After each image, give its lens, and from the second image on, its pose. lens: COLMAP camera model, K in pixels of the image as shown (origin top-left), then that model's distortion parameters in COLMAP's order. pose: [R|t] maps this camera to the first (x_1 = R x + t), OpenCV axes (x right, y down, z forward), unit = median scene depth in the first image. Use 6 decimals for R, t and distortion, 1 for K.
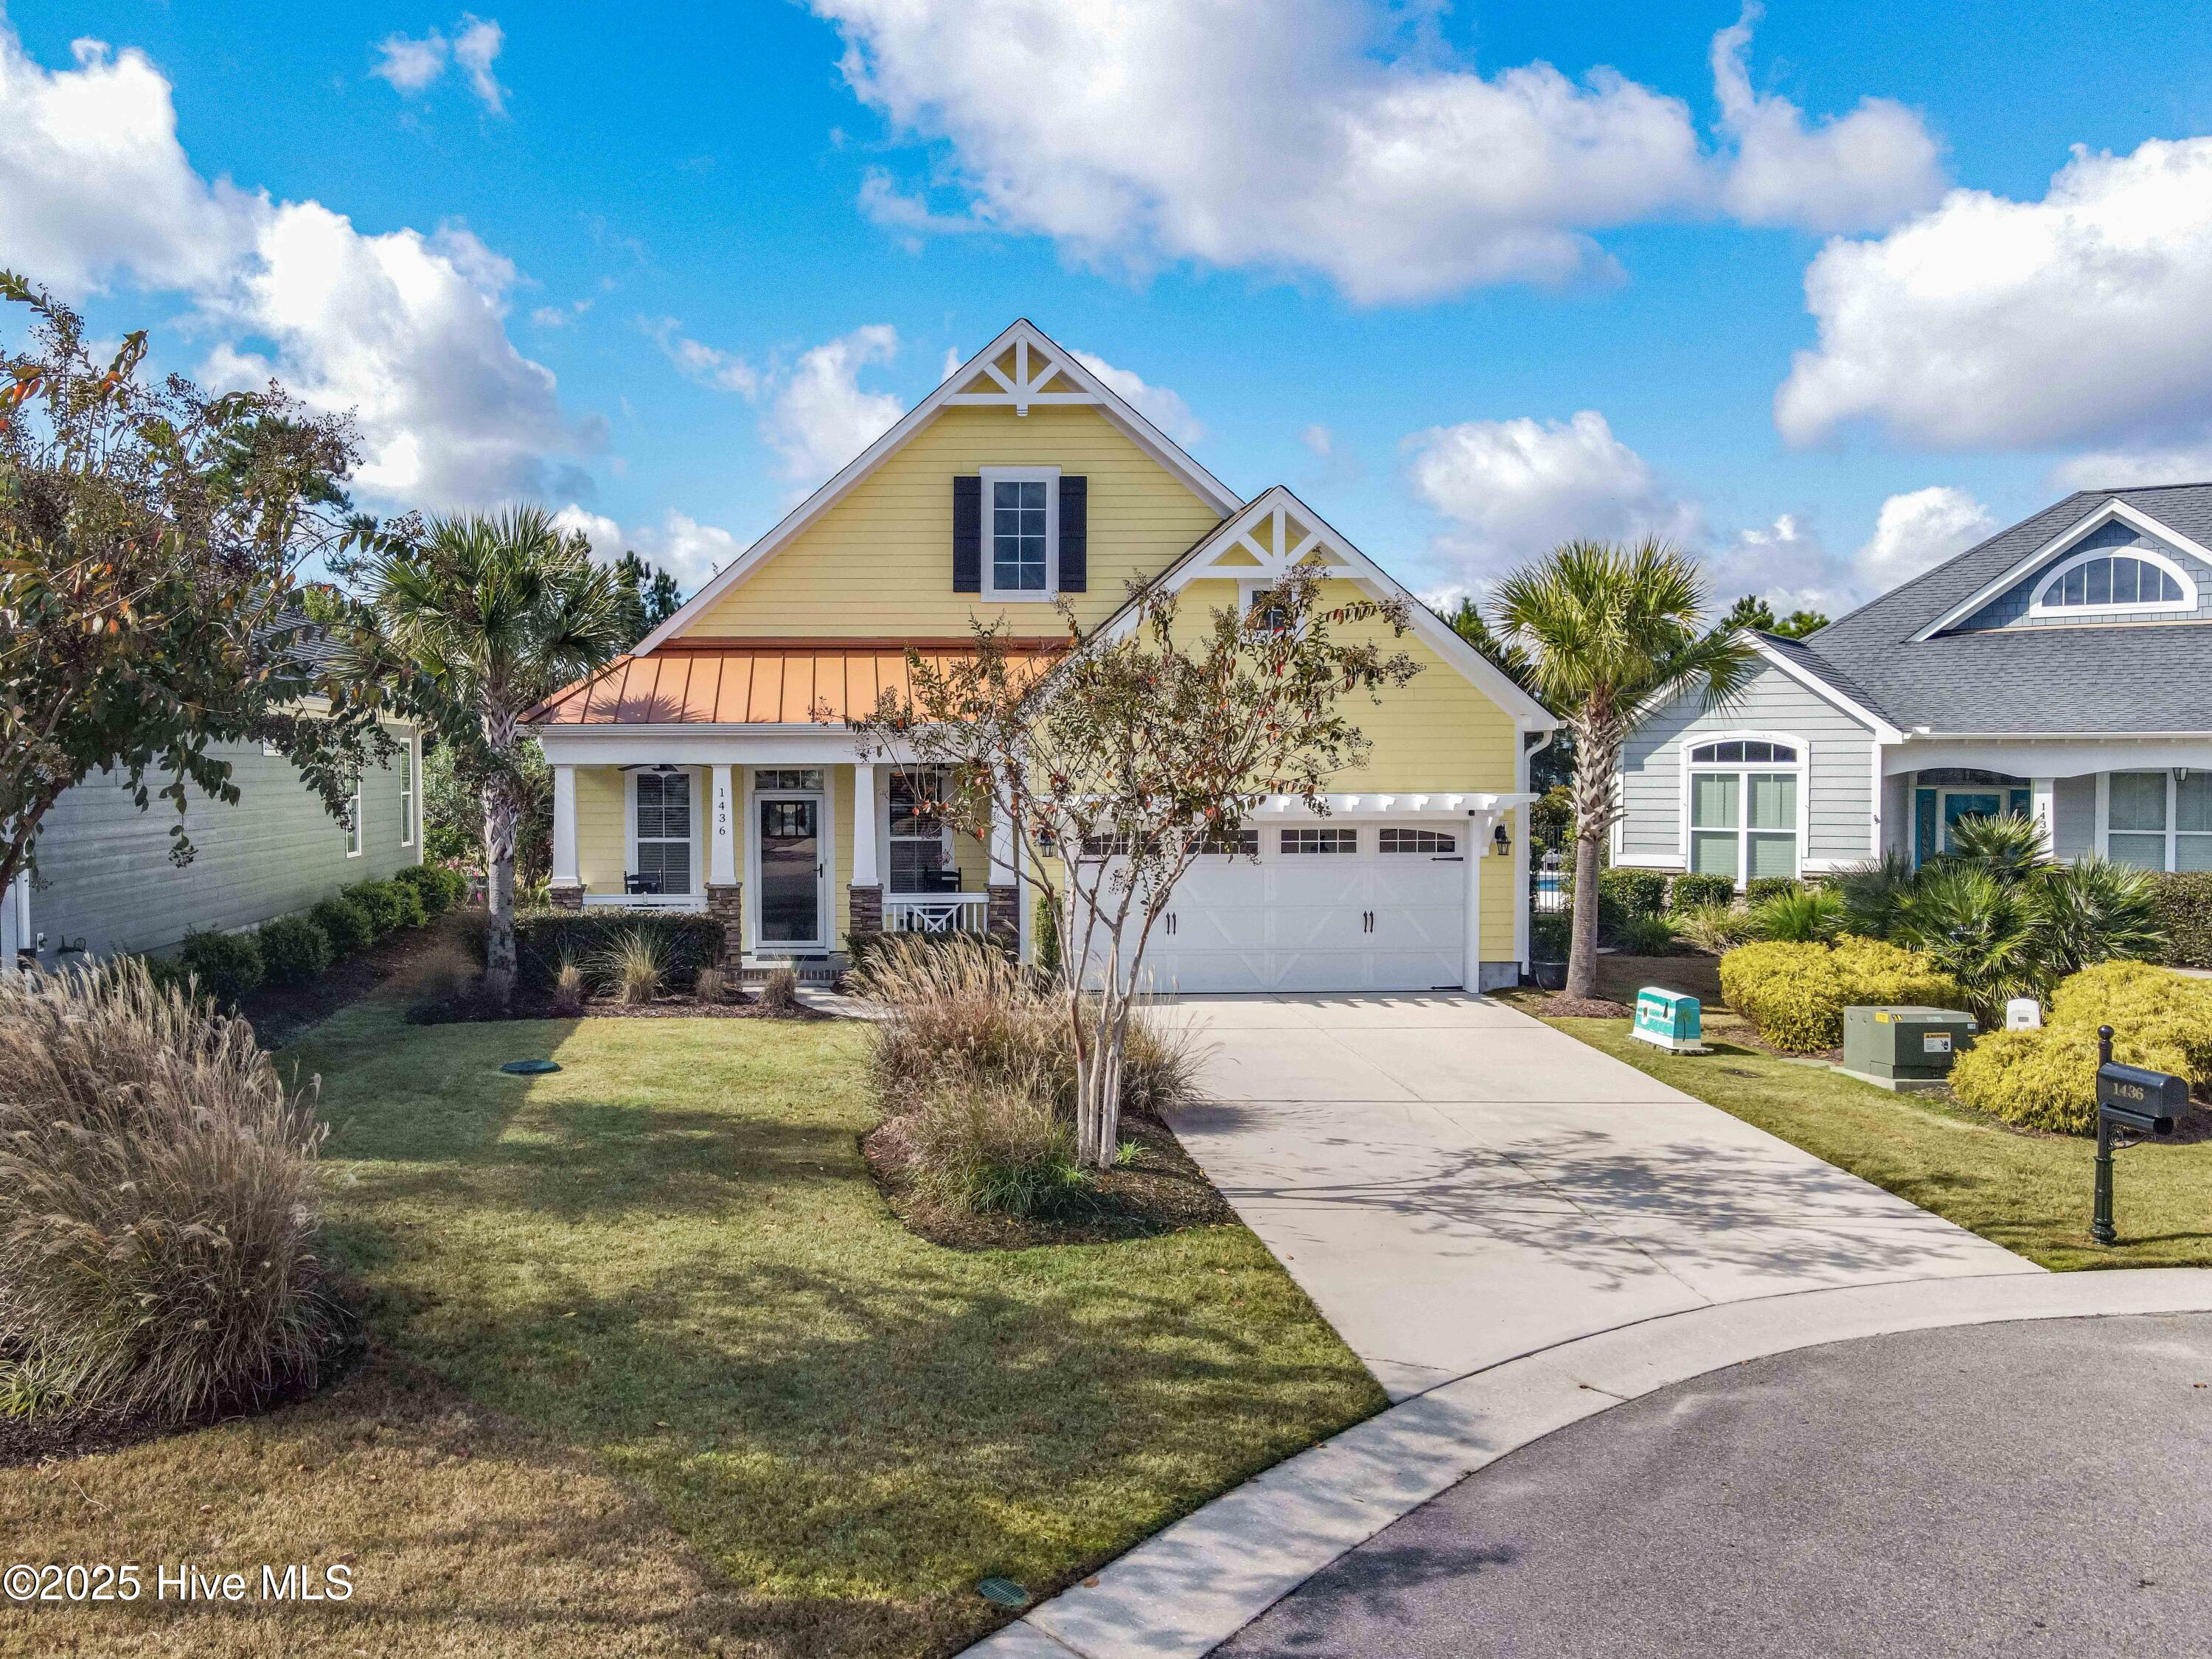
lens RADIAL K [[1516.6, 0, 999.3], [0, 1516.6, 713.6], [0, 0, 1]] dist [0.002656, 0.004097]
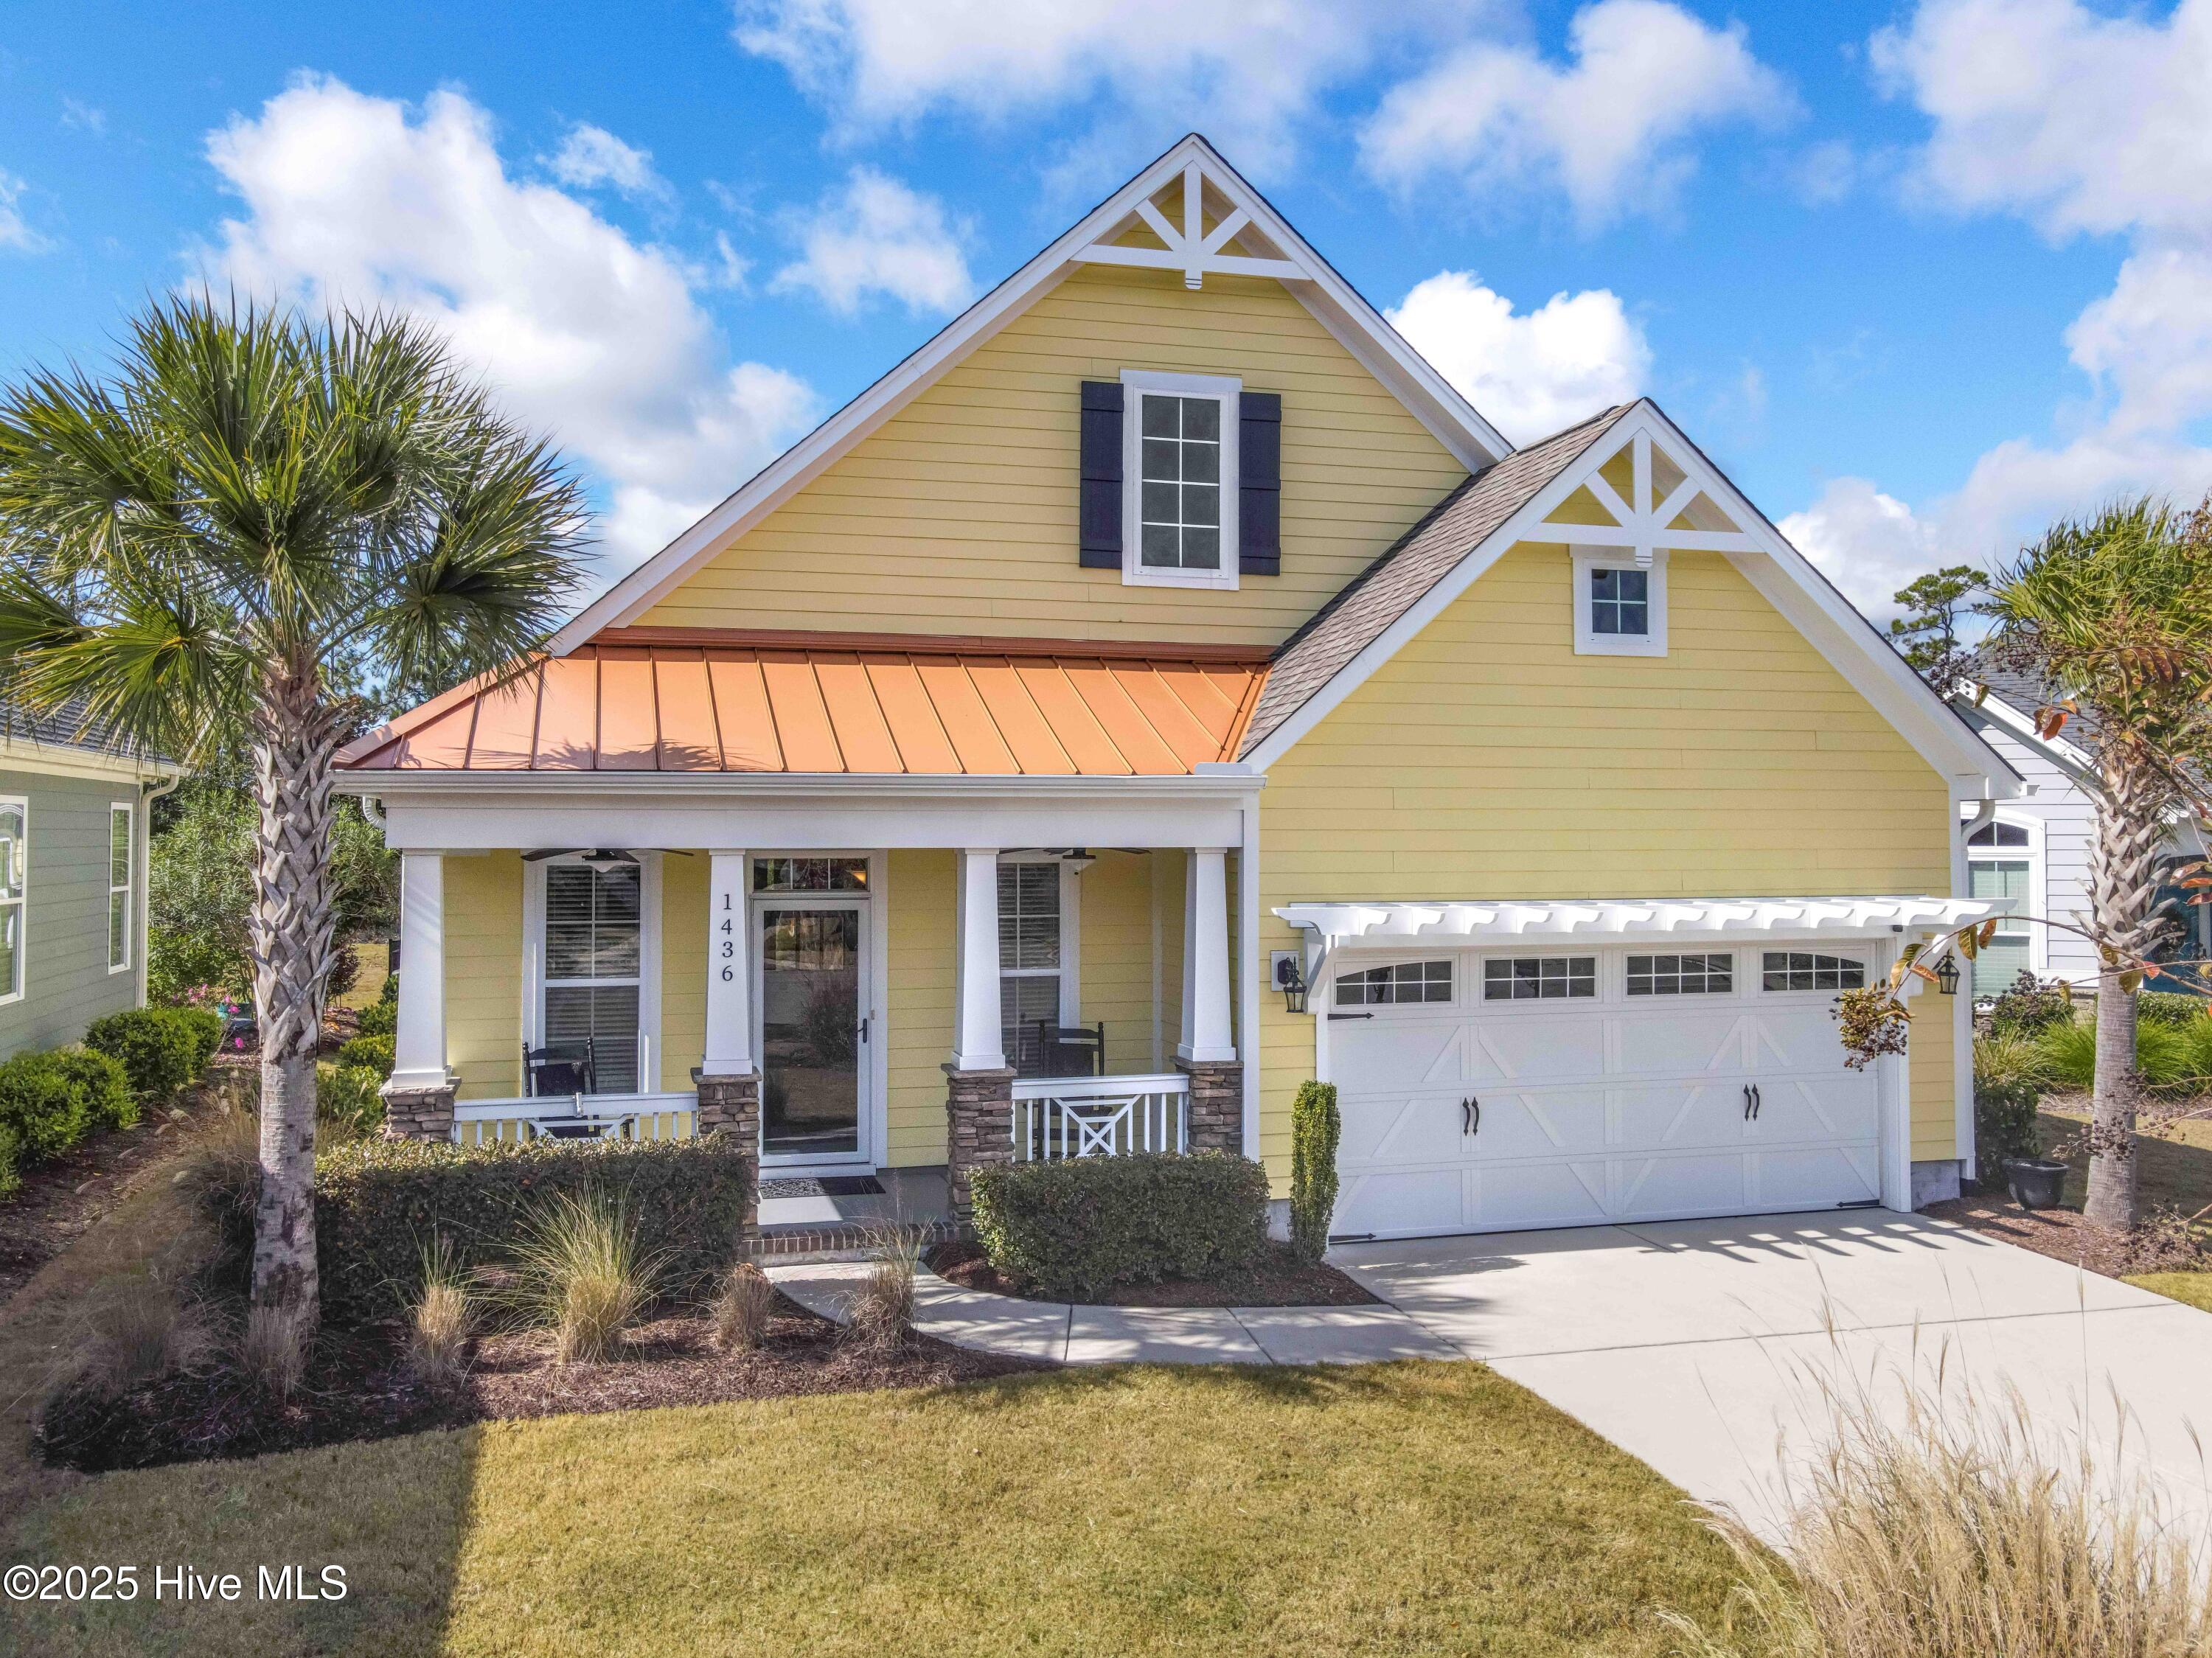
lens RADIAL K [[1617.1, 0, 1092.4], [0, 1617.1, 721.0], [0, 0, 1]] dist [-0.021073, 0.070015]
pose [[0.988419, 0.014553, 0.151048, -0.145830], [-0.008277, 0.999079, -0.042096, 0.011246], [-0.151522, 0.040358, 0.987630, 0.422407]]
